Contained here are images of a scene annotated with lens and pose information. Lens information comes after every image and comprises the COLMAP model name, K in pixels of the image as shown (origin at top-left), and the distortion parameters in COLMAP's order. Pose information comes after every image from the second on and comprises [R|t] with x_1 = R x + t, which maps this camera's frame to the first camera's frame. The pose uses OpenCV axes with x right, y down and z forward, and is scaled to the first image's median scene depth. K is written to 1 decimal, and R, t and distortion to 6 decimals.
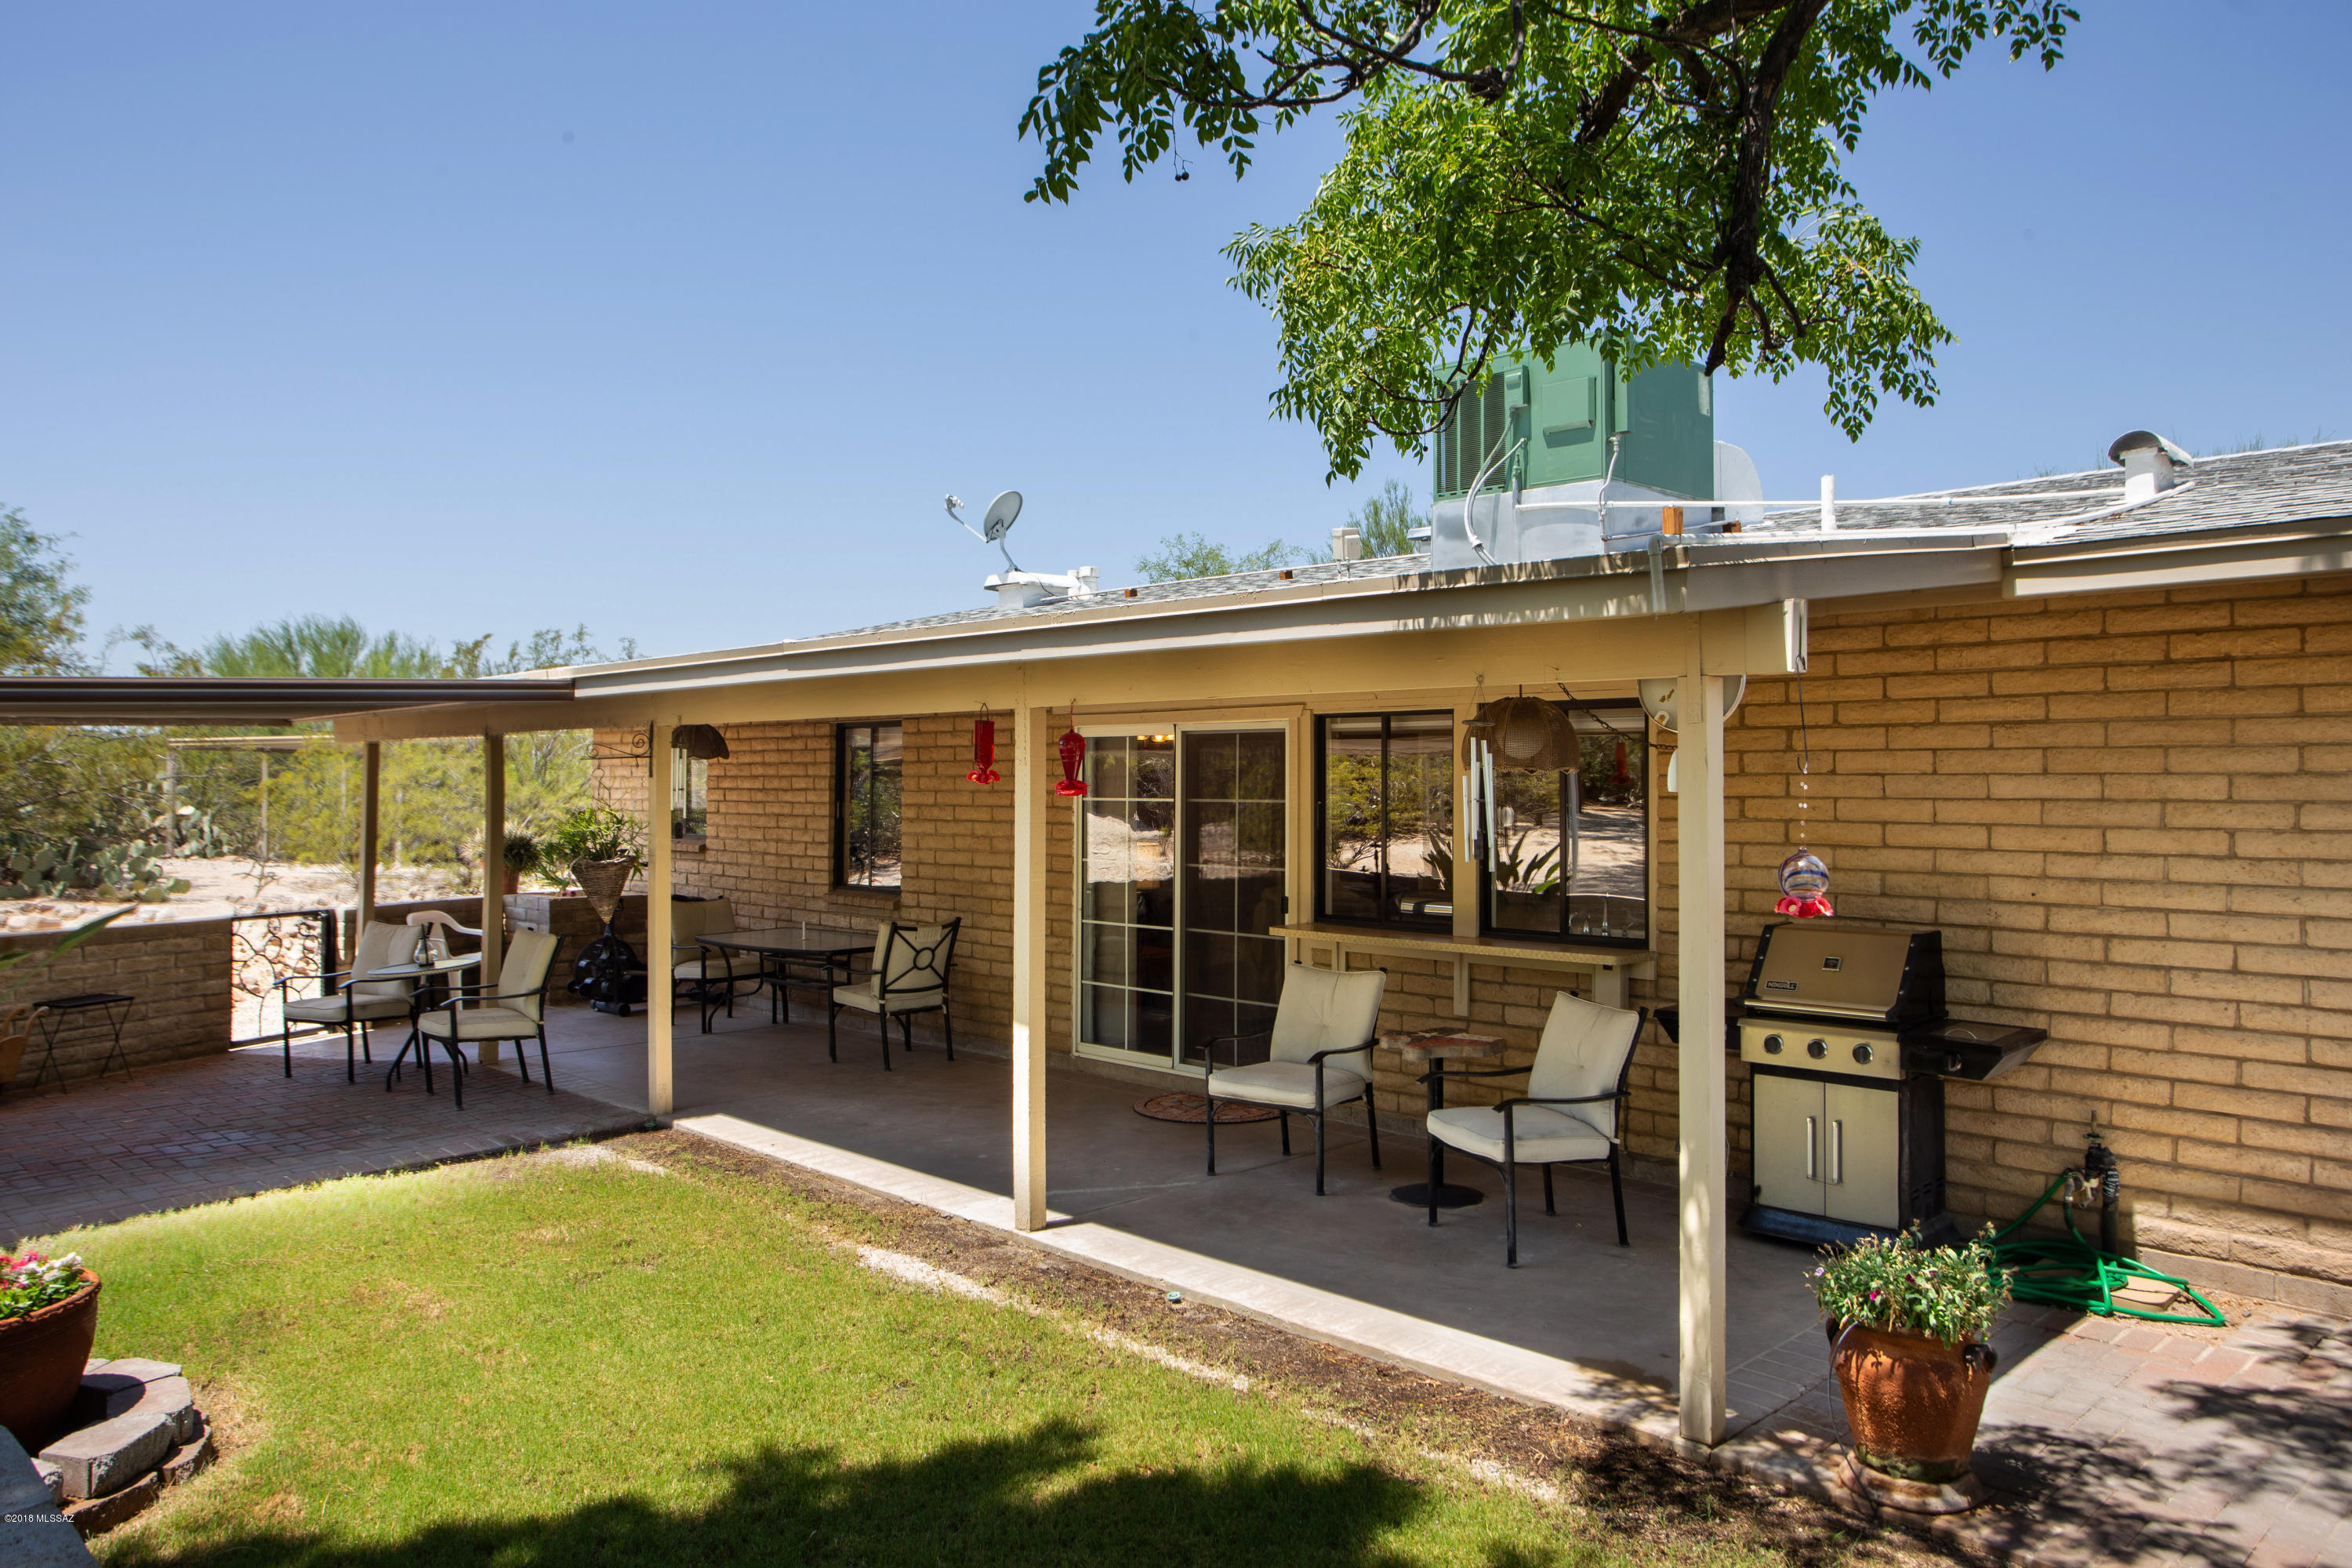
lens RADIAL K [[1704.9, 0, 1182.0], [0, 1704.9, 783.7], [0, 0, 1]] dist [0.001236, -0.007341]
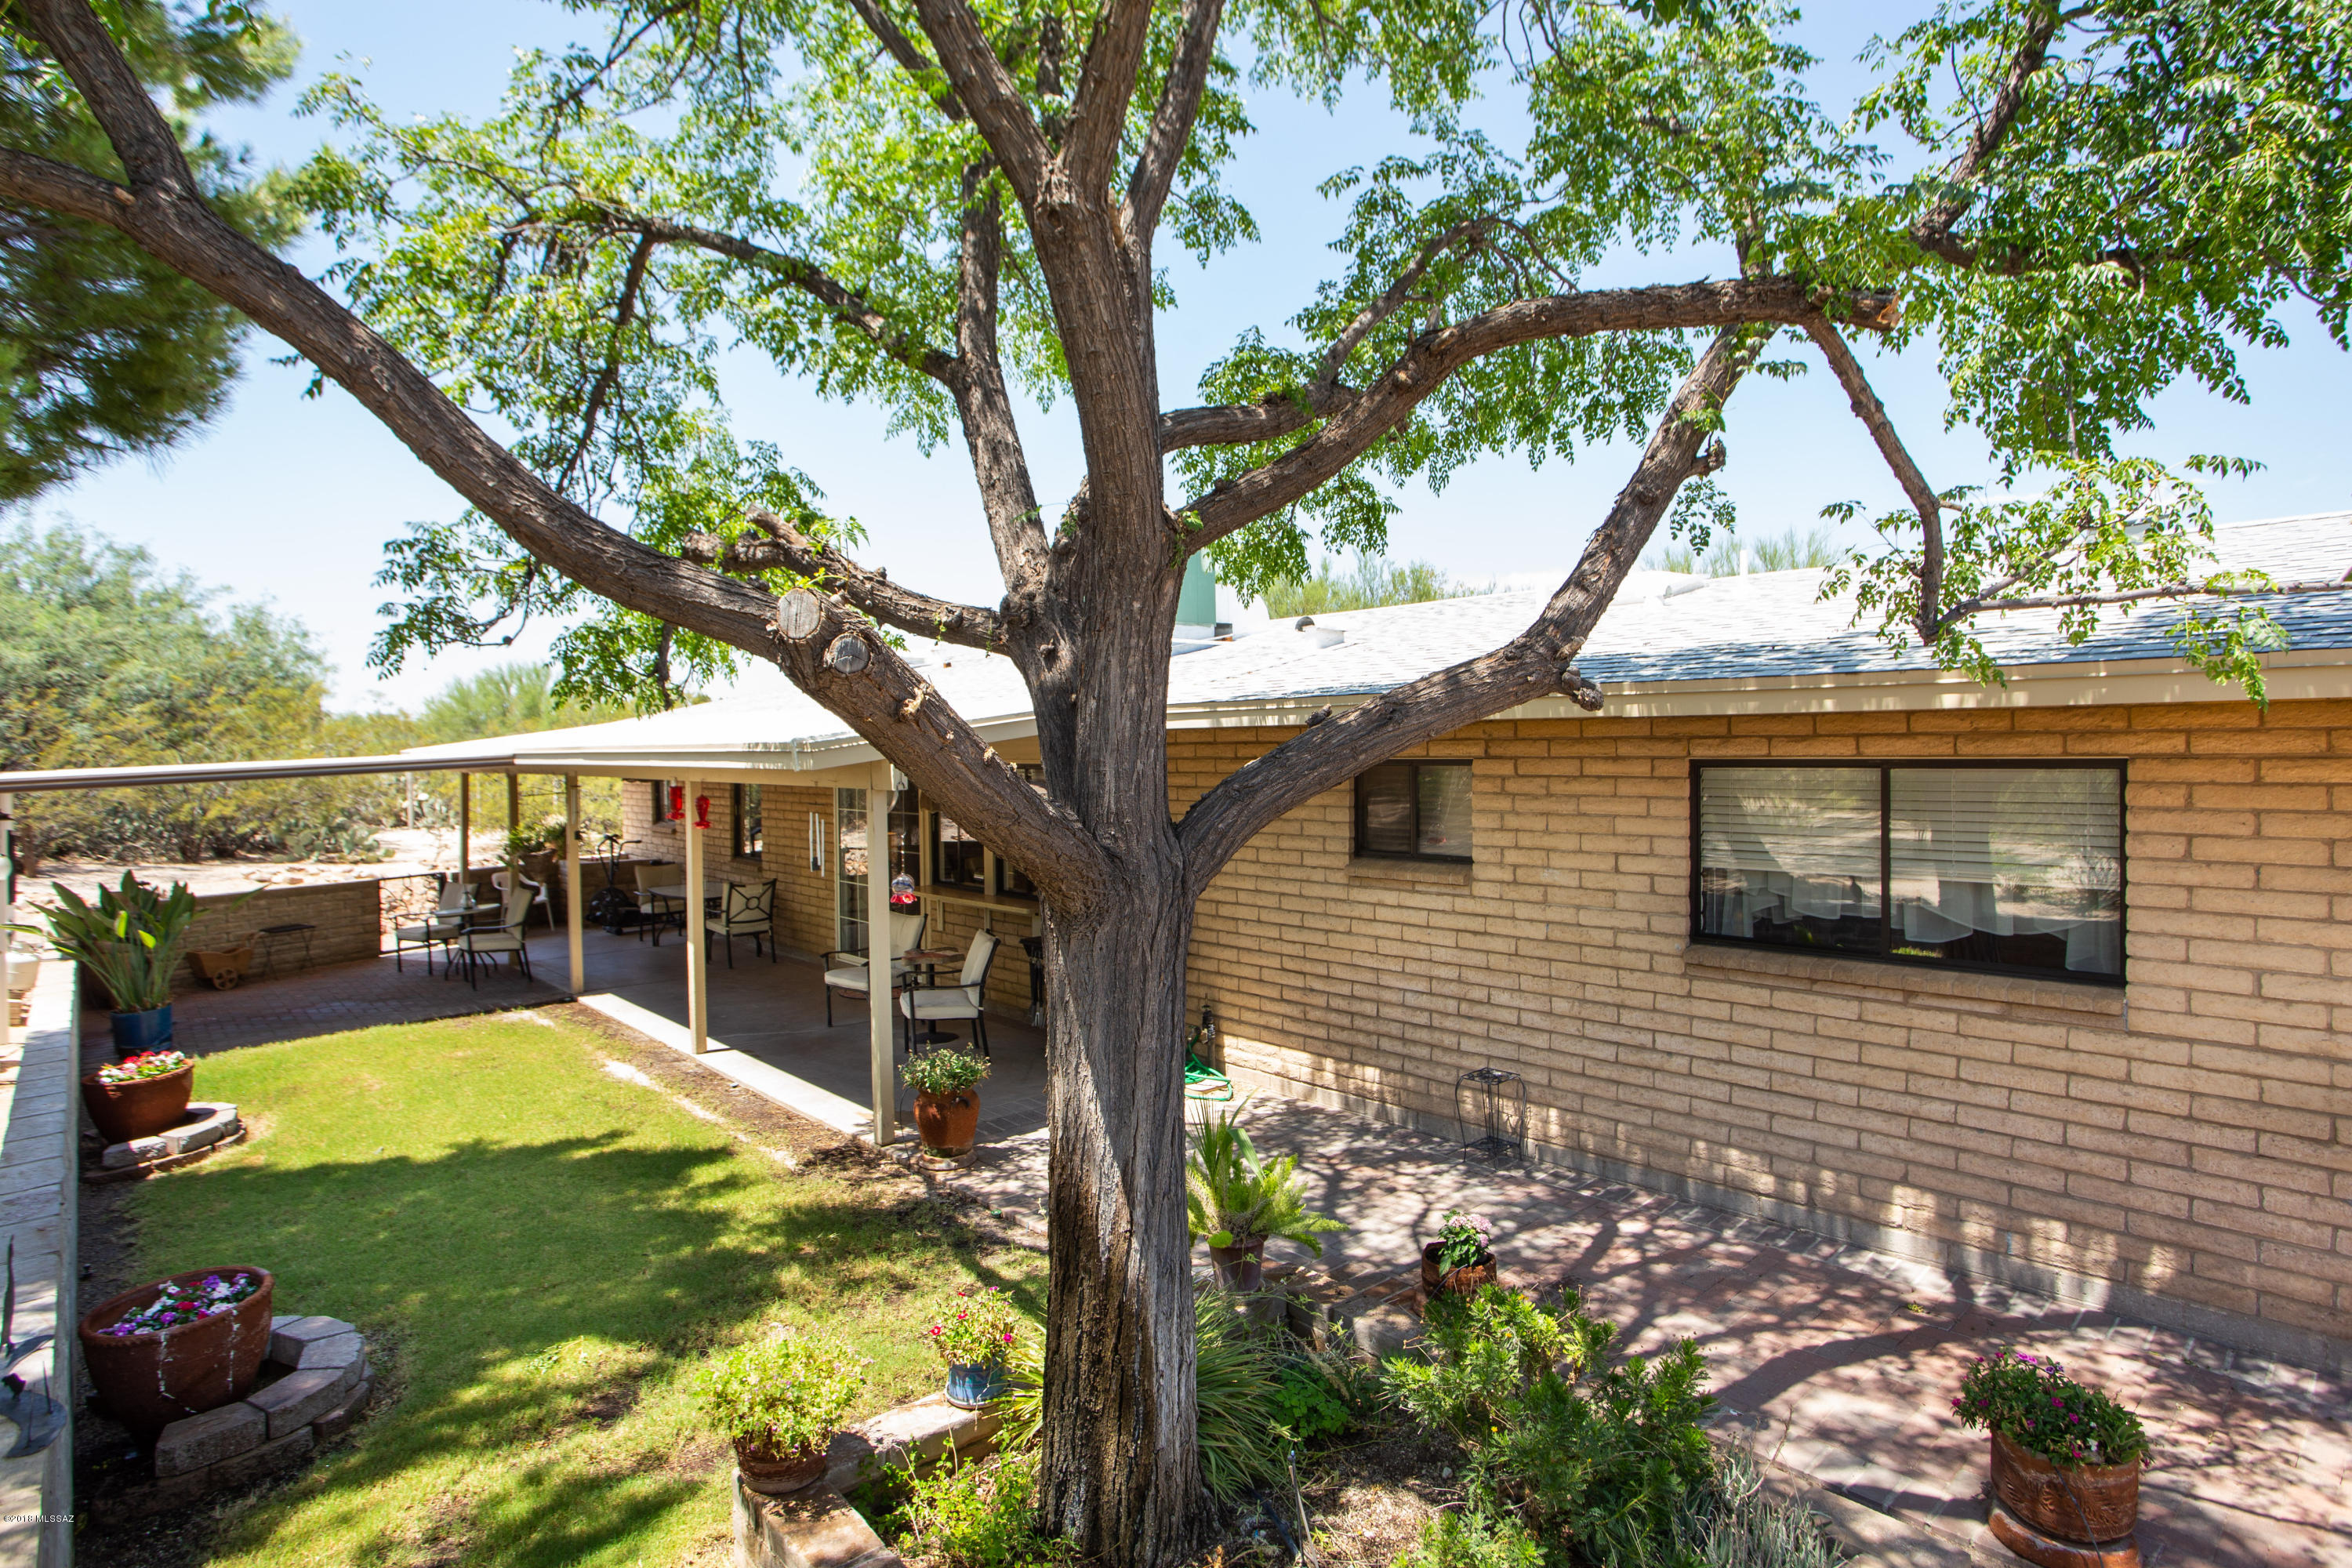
lens RADIAL K [[1389.1, 0, 1178.0], [0, 1389.1, 767.4], [0, 0, 1]] dist [-0.001326, 0.018719]
pose [[0.995052, -0.010515, -0.098794, 0.829759], [0.012943, 0.999629, 0.023966, -0.123546], [0.098506, -0.025126, 0.994819, -0.684608]]
